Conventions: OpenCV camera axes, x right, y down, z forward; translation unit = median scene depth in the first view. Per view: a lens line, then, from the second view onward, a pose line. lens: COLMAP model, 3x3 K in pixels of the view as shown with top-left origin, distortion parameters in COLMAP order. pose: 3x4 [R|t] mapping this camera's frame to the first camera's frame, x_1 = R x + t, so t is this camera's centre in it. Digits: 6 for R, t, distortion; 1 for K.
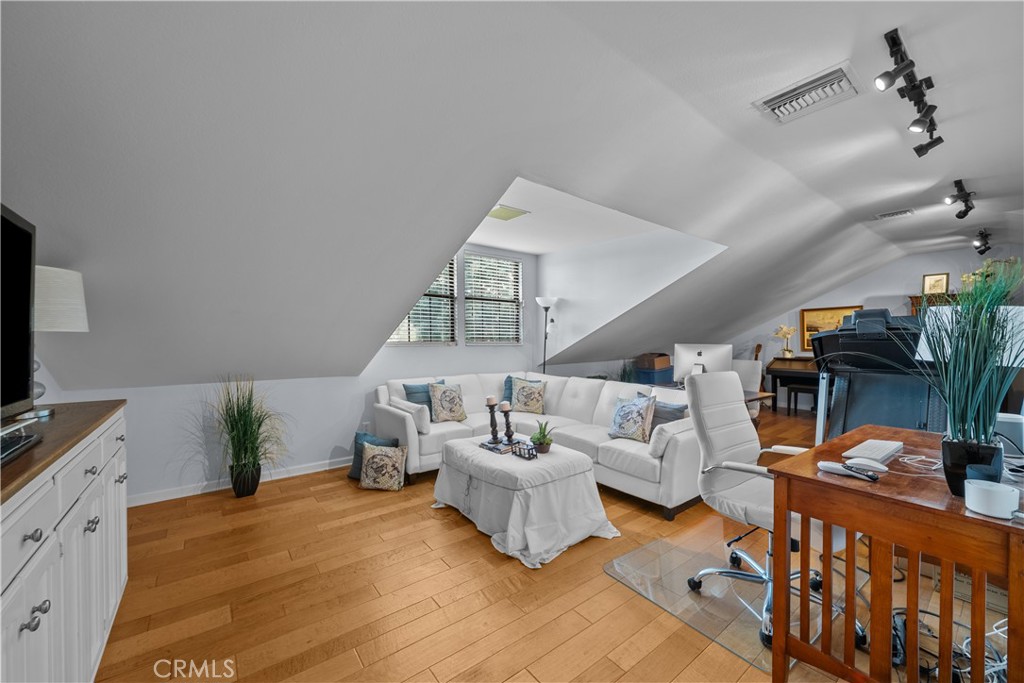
lens RADIAL K [[397.4, 0, 507.2], [0, 397.4, 342.0], [0, 0, 1]] dist [-0.003275, 0.000350]
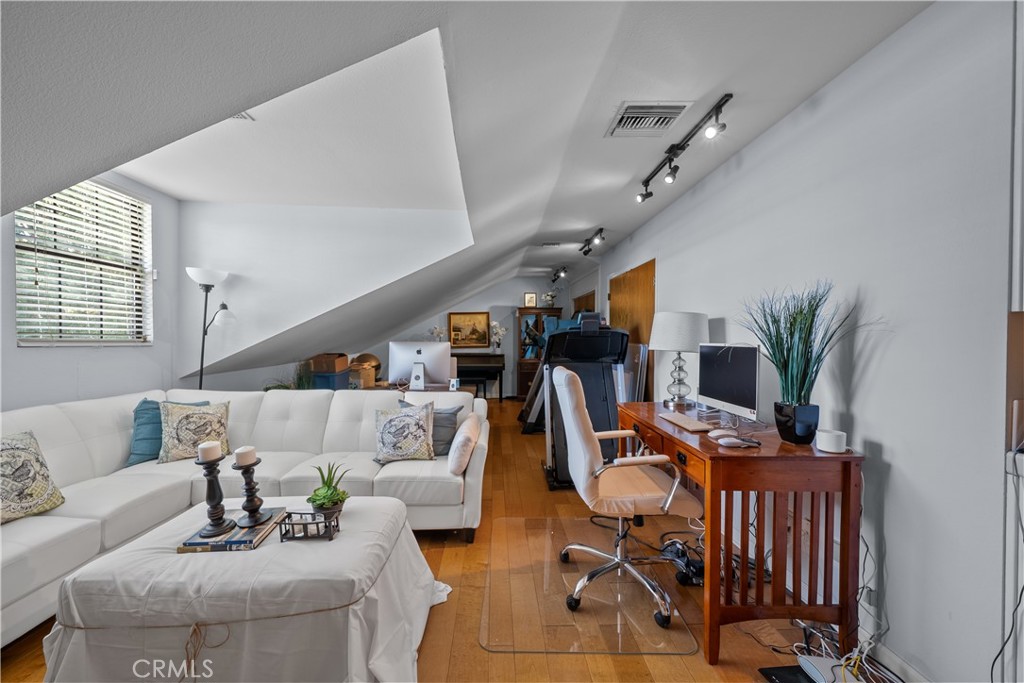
lens RADIAL K [[397.4, 0, 512.2], [0, 397.4, 341.1], [0, 0, 1]] dist [-0.003275, 0.000350]
pose [[0.577635, -0.001224, 0.816295, -0.220143], [0.003929, 0.999991, -0.001281, 0.008451], [-0.816286, 0.003948, 0.577634, 0.372996]]
